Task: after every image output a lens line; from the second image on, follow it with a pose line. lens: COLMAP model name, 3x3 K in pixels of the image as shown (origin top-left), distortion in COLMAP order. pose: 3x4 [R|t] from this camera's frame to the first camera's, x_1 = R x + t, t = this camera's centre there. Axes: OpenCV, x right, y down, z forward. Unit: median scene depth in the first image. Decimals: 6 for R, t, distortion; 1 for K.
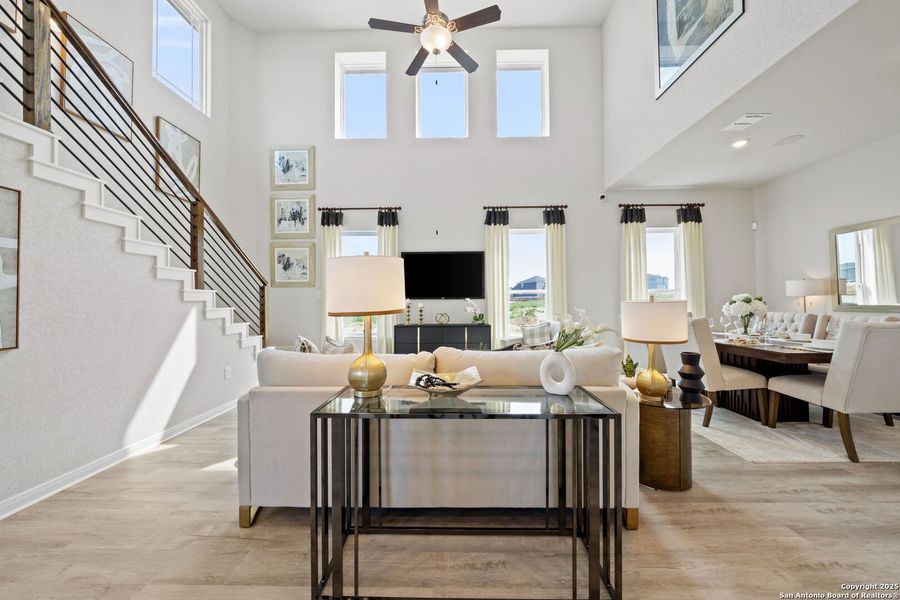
lens RADIAL K [[309.9, 0, 453.0], [0, 309.9, 300.3], [0, 0, 1]] dist [-0.006238, 0.000577]
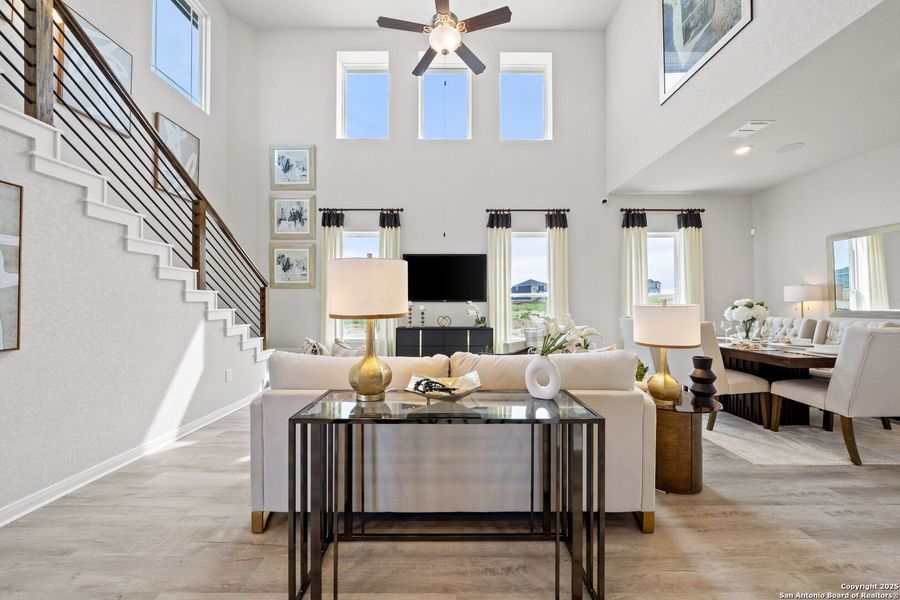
lens RADIAL K [[309.9, 0, 453.1], [0, 309.9, 303.9], [0, 0, 1]] dist [-0.006238, 0.000577]
pose [[0.999806, 0.007586, 0.018177, -0.037505], [-0.007647, 0.999965, 0.003316, -0.000431], [-0.018151, -0.003454, 0.999829, 0.005052]]
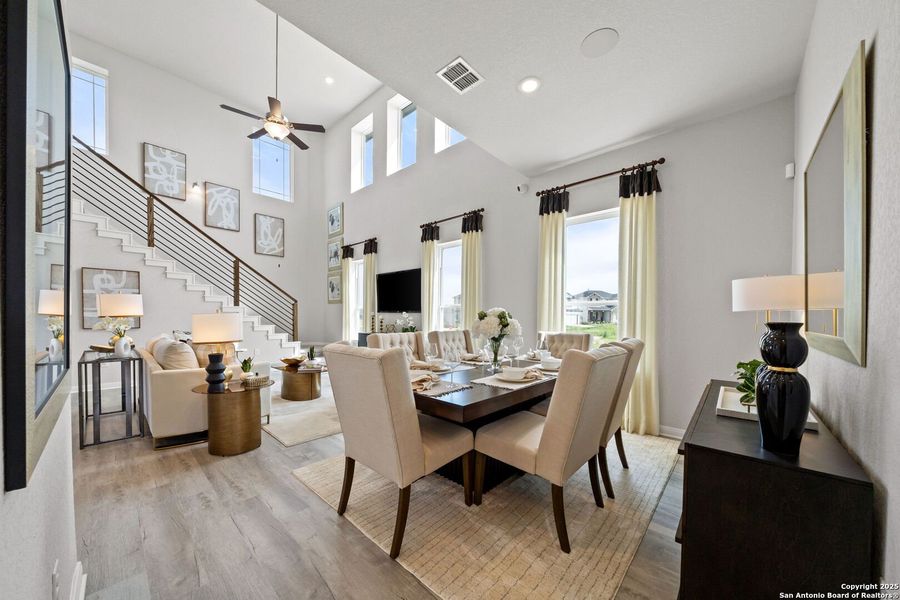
lens RADIAL K [[309.9, 0, 430.8], [0, 309.9, 321.5], [0, 0, 1]] dist [-0.006238, 0.000577]
pose [[0.745904, 0.028003, -0.665465, 1.349945], [-0.017298, 0.999593, 0.022675, 0.000434], [0.665829, -0.005402, 0.746085, 0.373660]]
